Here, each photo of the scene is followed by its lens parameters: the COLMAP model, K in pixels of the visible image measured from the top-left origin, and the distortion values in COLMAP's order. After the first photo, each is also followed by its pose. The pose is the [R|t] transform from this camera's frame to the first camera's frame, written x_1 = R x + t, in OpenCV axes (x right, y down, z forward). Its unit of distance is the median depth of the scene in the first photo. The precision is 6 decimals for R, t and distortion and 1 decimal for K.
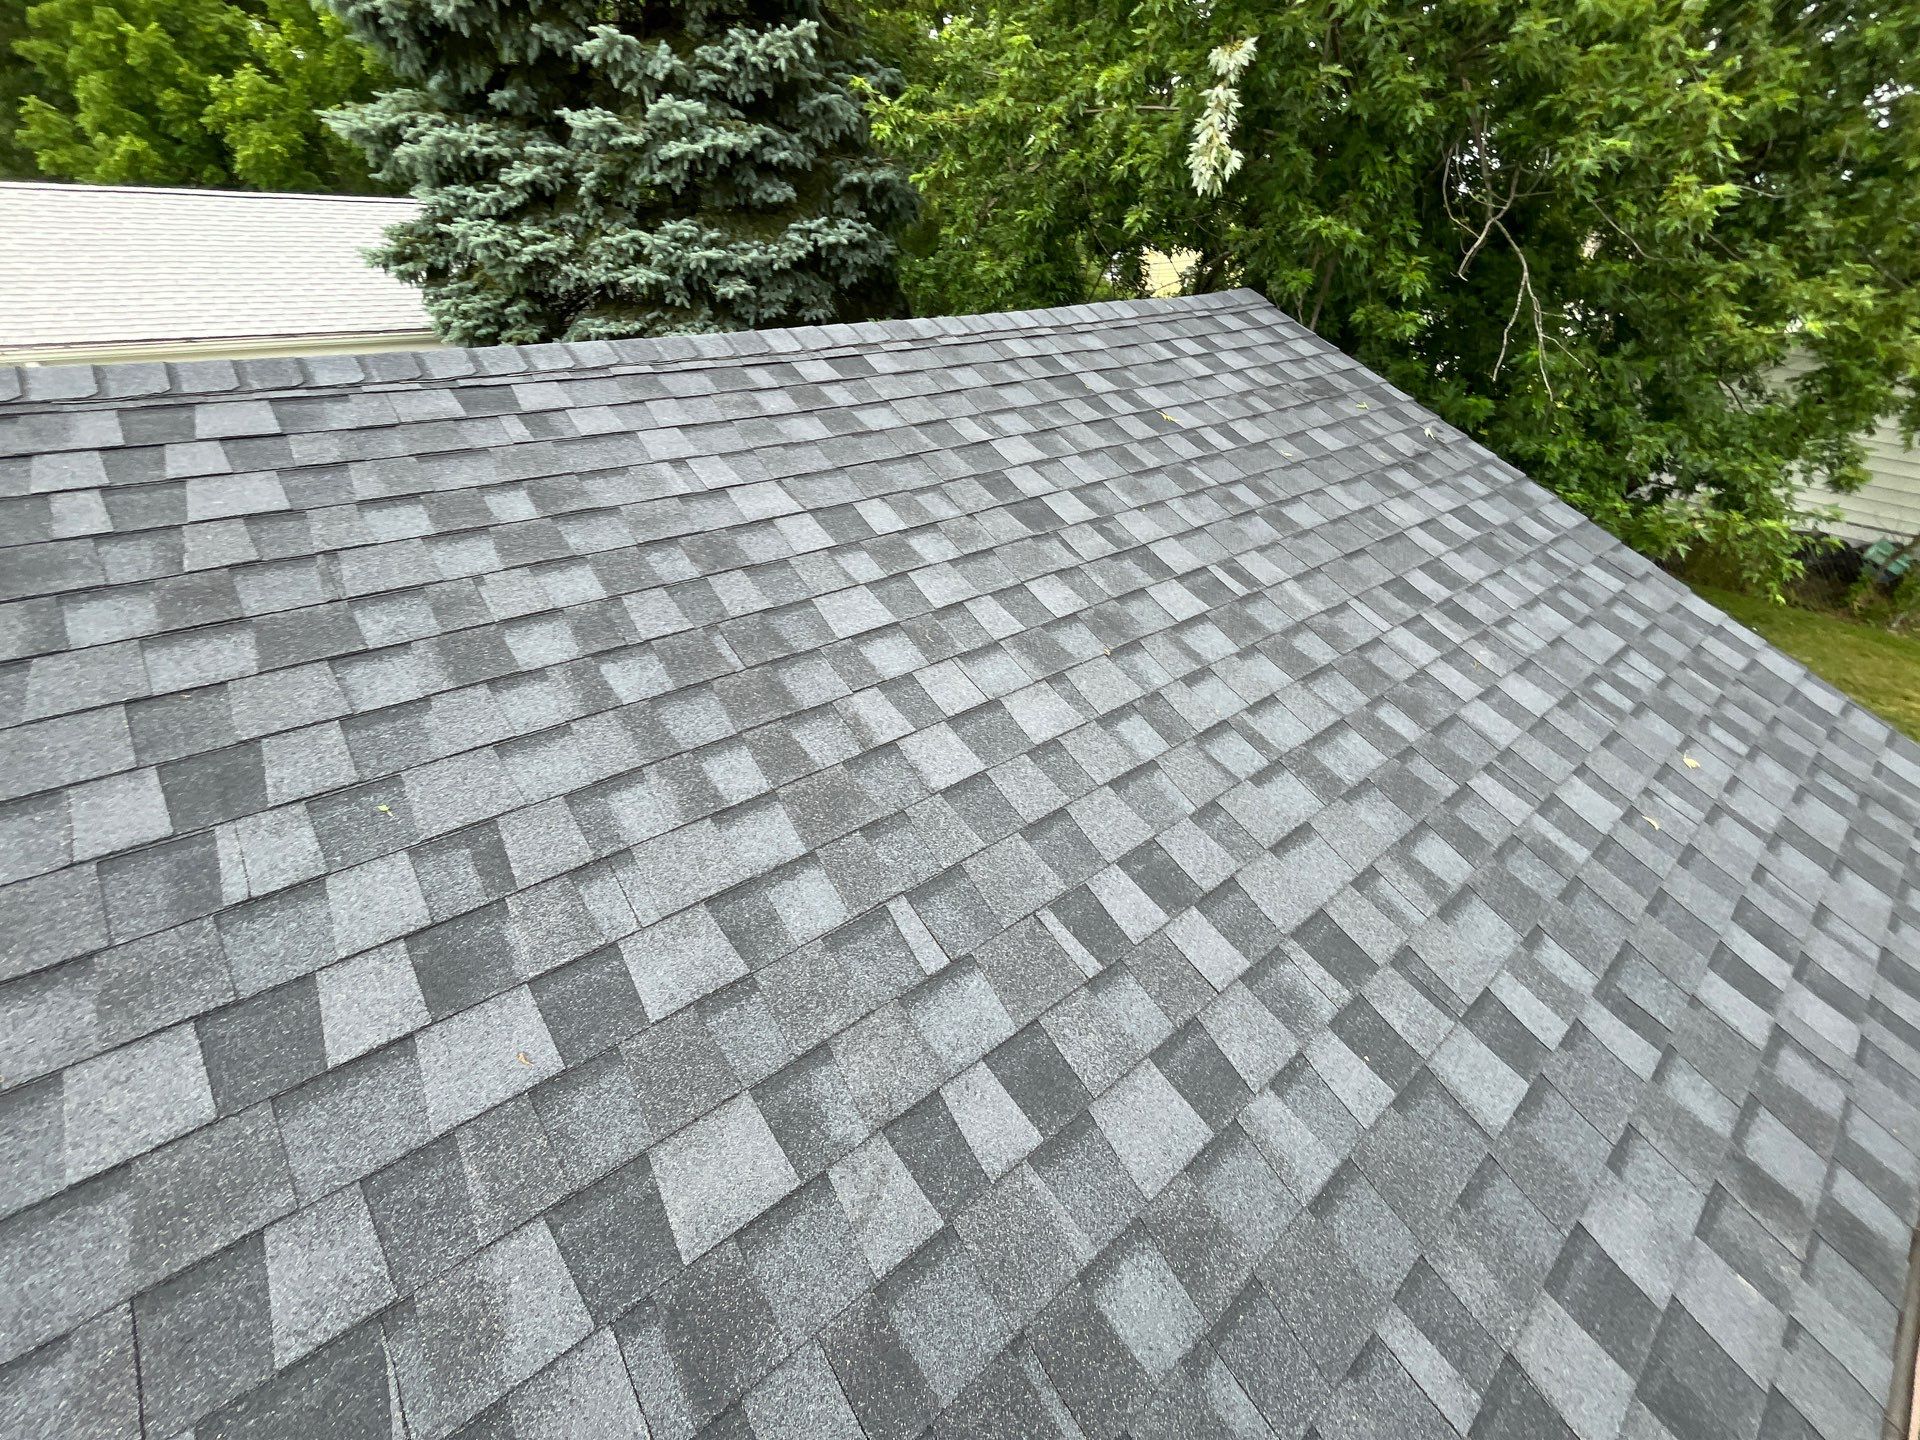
lens RADIAL K [[790.9, 0, 961.3], [0, 790.9, 717.4], [0, 0, 1]] dist [-0.003355, -0.001190]
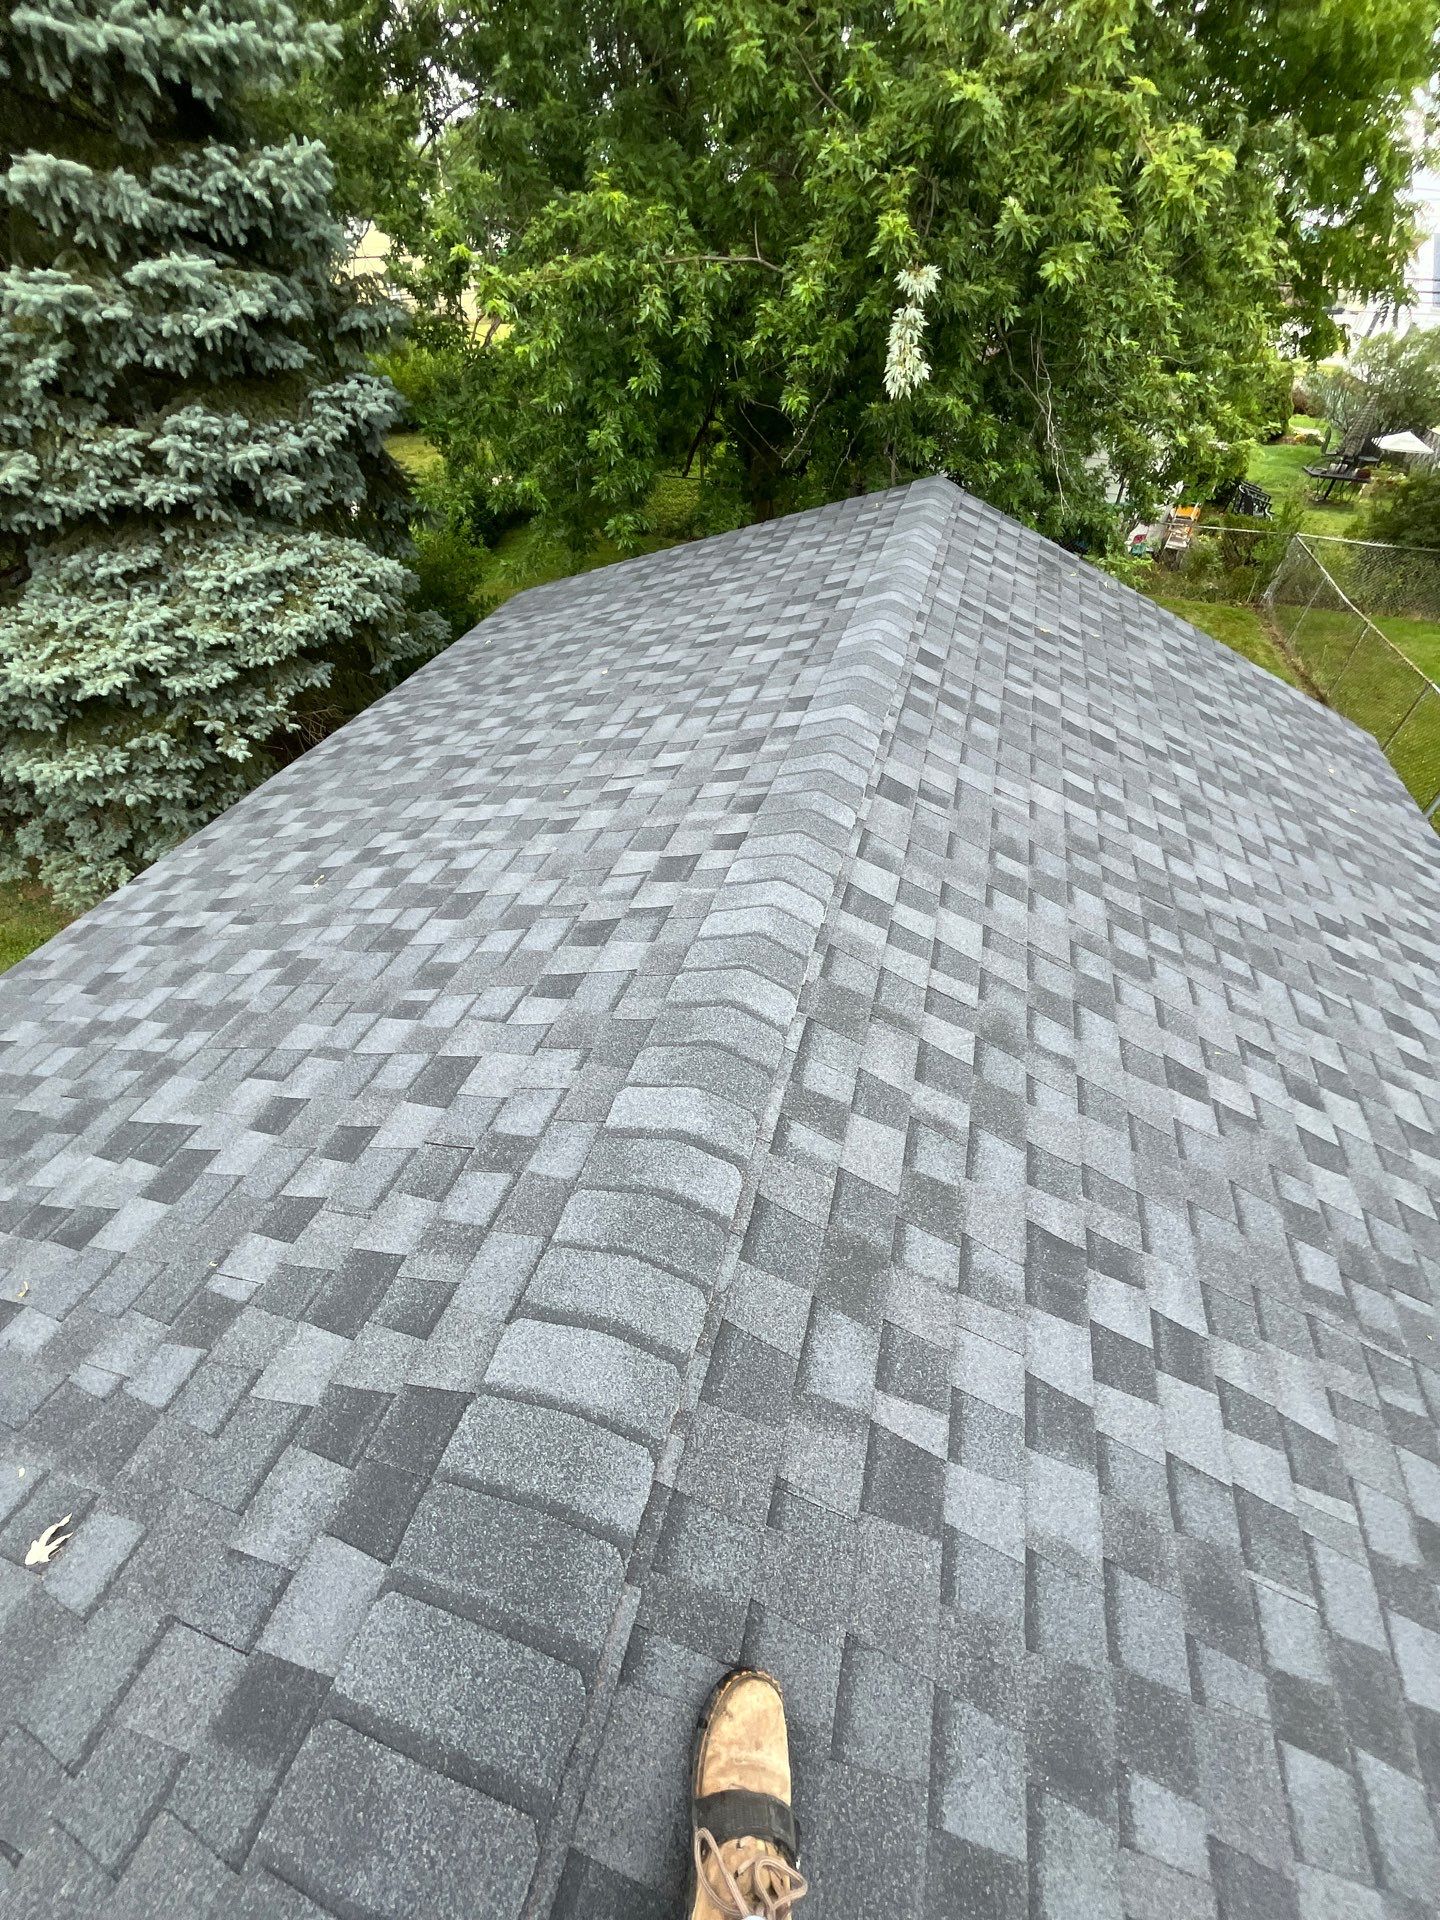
lens RADIAL K [[790.9, 0, 713.0], [0, 790.9, 960.3], [0, 0, 1]] dist [-0.003355, -0.001190]
pose [[0.817164, -0.406410, 0.408748, -0.512479], [0.305977, 0.906819, 0.289927, -0.213362], [-0.488489, -0.111851, 0.865371, -0.002521]]
